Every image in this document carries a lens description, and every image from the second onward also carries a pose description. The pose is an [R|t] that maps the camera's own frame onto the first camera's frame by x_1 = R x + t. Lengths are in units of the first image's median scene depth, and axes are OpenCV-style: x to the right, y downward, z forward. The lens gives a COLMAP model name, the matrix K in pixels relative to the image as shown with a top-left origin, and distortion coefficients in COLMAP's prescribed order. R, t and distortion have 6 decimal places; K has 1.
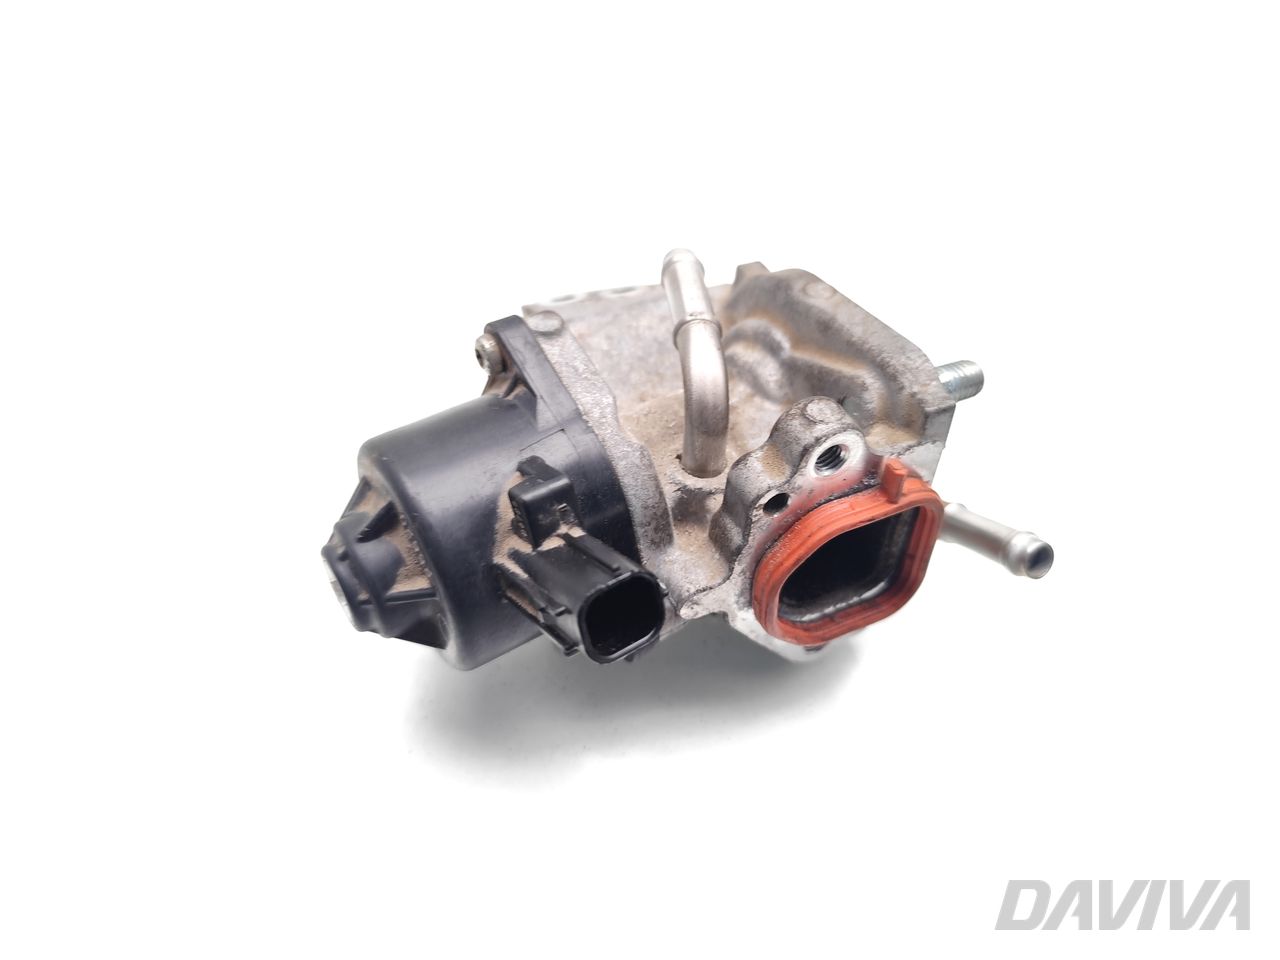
lens RADIAL K [[857.4, 0, 641.4], [0, 857.4, 478.8], [0, 0, 1]] dist [-0.001142, -0.000067]
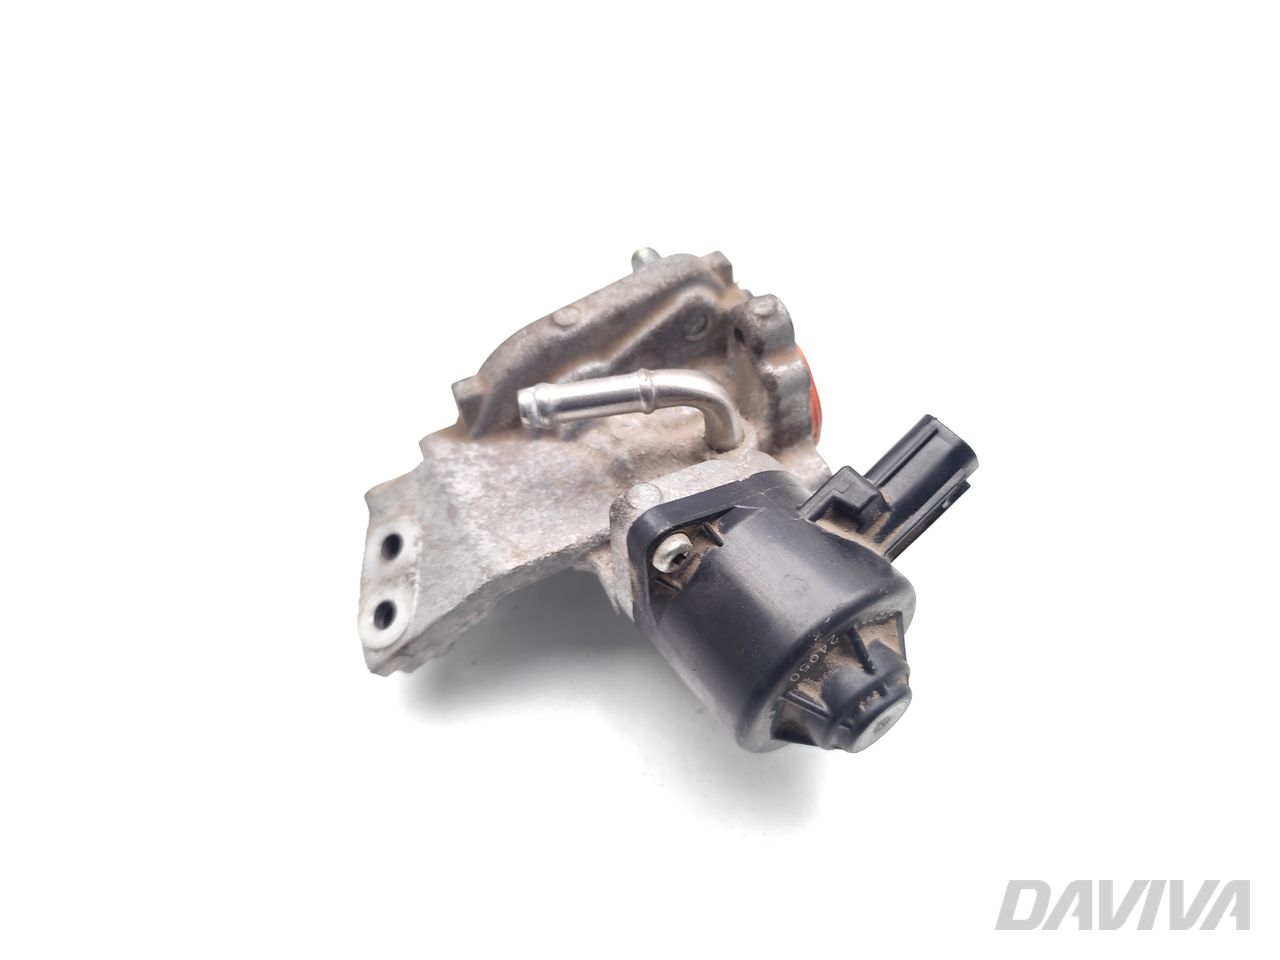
lens RADIAL K [[857.4, 0, 640.8], [0, 857.4, 480.8], [0, 0, 1]] dist [-0.001142, -0.000067]
pose [[-0.008568, -0.807246, 0.590154, -0.624338], [0.772478, 0.369422, 0.516531, -0.646189], [-0.634983, 0.460306, 0.620415, 0.354310]]
